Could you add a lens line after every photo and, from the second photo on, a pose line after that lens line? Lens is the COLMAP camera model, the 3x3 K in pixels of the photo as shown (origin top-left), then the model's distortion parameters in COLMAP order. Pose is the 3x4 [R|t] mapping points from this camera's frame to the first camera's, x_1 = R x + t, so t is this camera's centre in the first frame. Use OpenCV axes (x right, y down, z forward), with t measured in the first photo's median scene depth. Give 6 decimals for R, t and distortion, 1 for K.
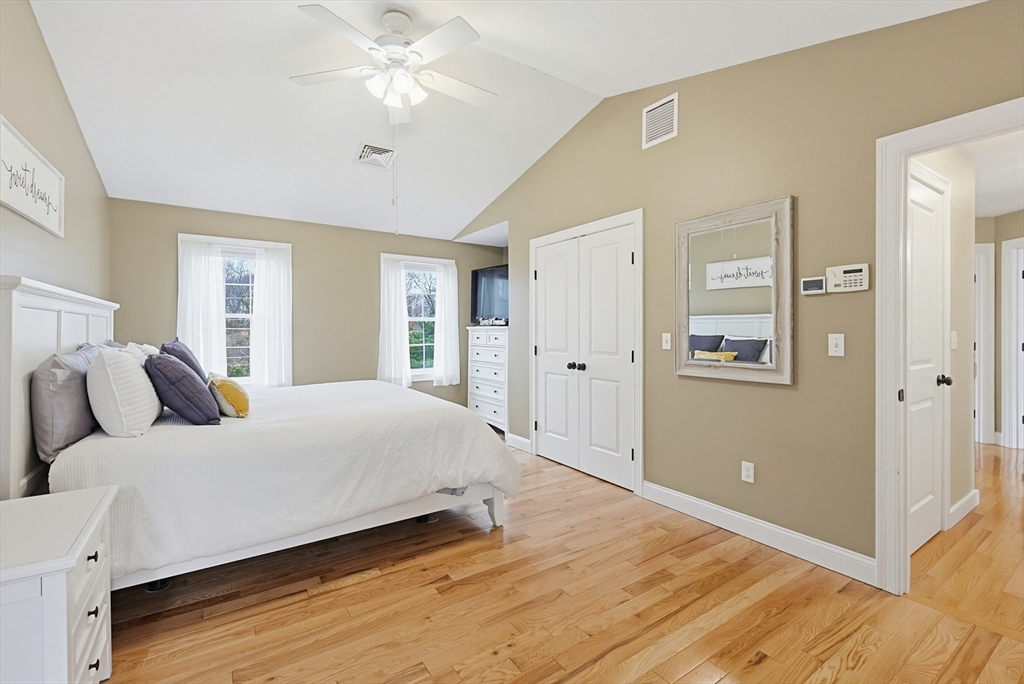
lens RADIAL K [[441.8, 0, 512.3], [0, 441.8, 331.0], [0, 0, 1]] dist [-0.009423, -0.000493]
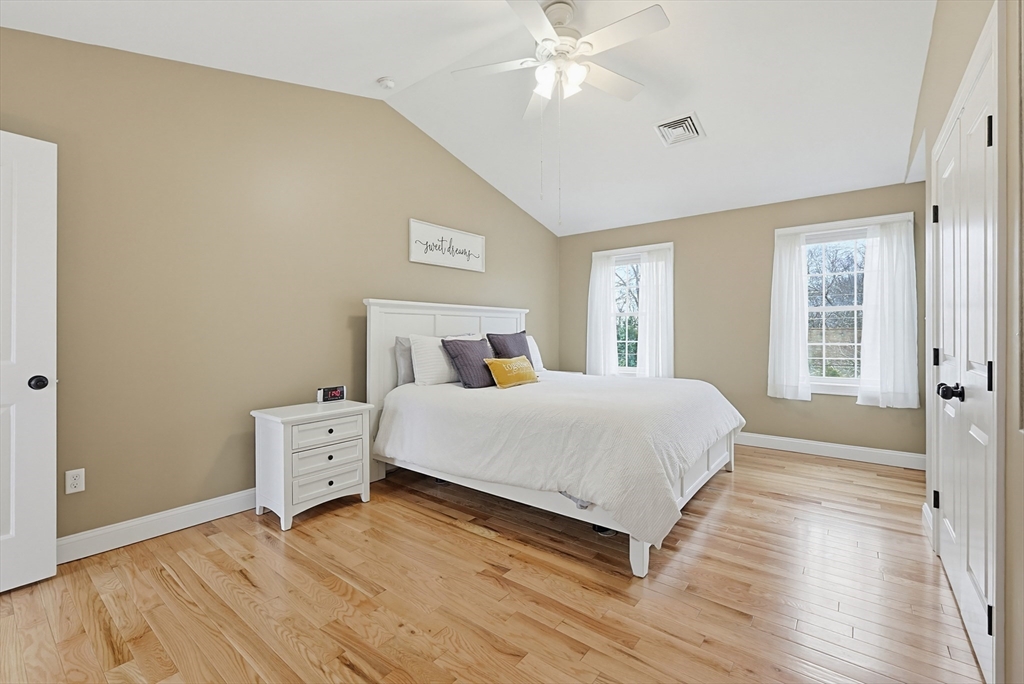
lens RADIAL K [[441.8, 0, 512.3], [0, 441.8, 331.0], [0, 0, 1]] dist [-0.009423, -0.000493]
pose [[0.302998, -0.002937, -0.952987, 0.690411], [0.003079, 0.999993, -0.002103, 0.021814], [0.952986, -0.002297, 0.303005, 0.618634]]
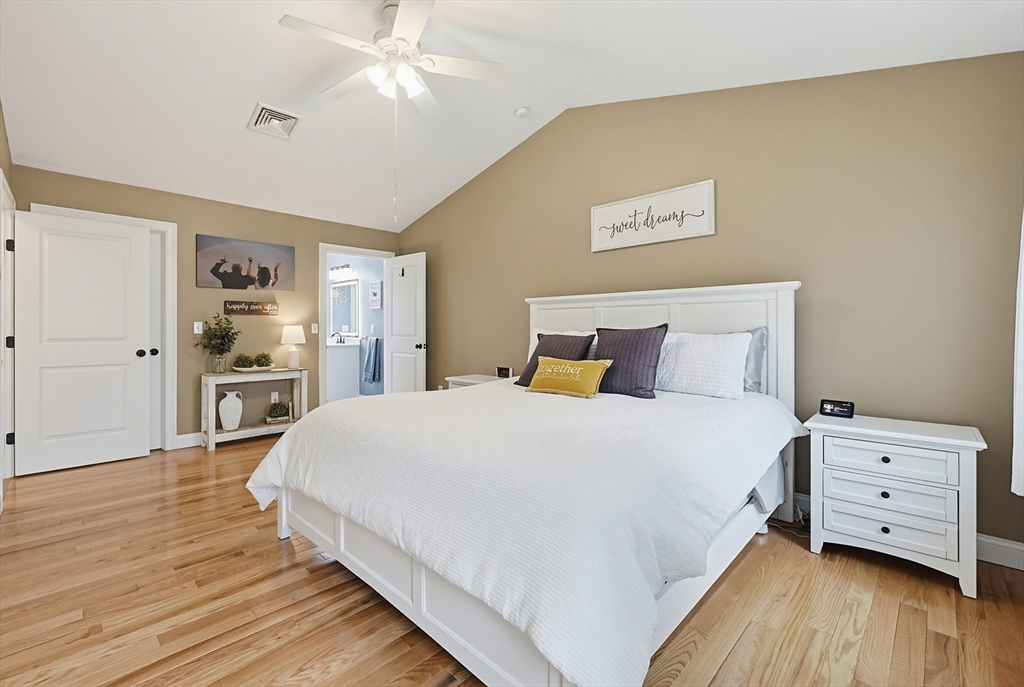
lens RADIAL K [[435.6, 0, 507.6], [0, 435.6, 331.9], [0, 0, 1]] dist [0.001323, 0.000082]
pose [[-0.976185, 0.008862, -0.216759, -0.288411], [0.006791, 0.999924, 0.010300, 0.024776], [0.216833, 0.008583, -0.976171, 2.110674]]
